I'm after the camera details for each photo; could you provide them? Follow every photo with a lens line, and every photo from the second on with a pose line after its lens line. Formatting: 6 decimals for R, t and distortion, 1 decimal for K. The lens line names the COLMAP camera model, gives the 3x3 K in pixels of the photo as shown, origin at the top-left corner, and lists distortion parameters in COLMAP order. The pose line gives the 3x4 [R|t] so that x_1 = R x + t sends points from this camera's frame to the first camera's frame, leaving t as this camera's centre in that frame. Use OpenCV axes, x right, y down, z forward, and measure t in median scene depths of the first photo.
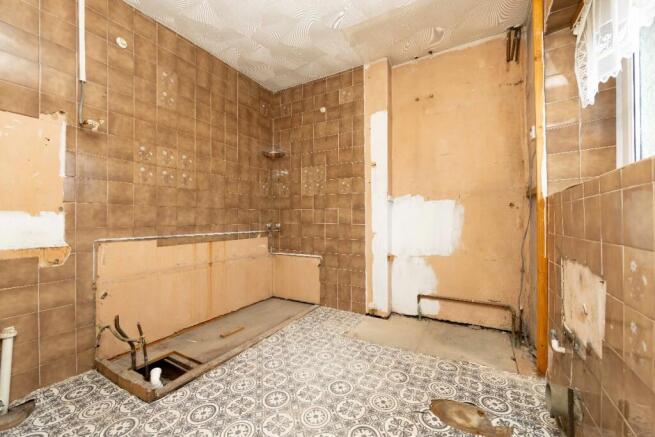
lens RADIAL K [[253.4, 0, 336.3], [0, 253.4, 220.3], [0, 0, 1]] dist [-0.001338, -0.000315]
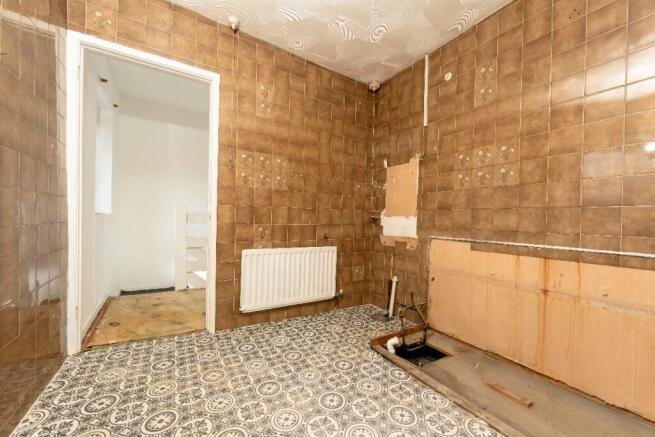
lens RADIAL K [[253.4, 0, 328.4], [0, 253.4, 219.3], [0, 0, 1]] dist [-0.001338, -0.000315]
pose [[-0.476685, -0.004246, -0.879064, 0.457882], [-0.026095, 0.999616, 0.009322, -0.011393], [0.878687, 0.027383, -0.476612, 1.019774]]
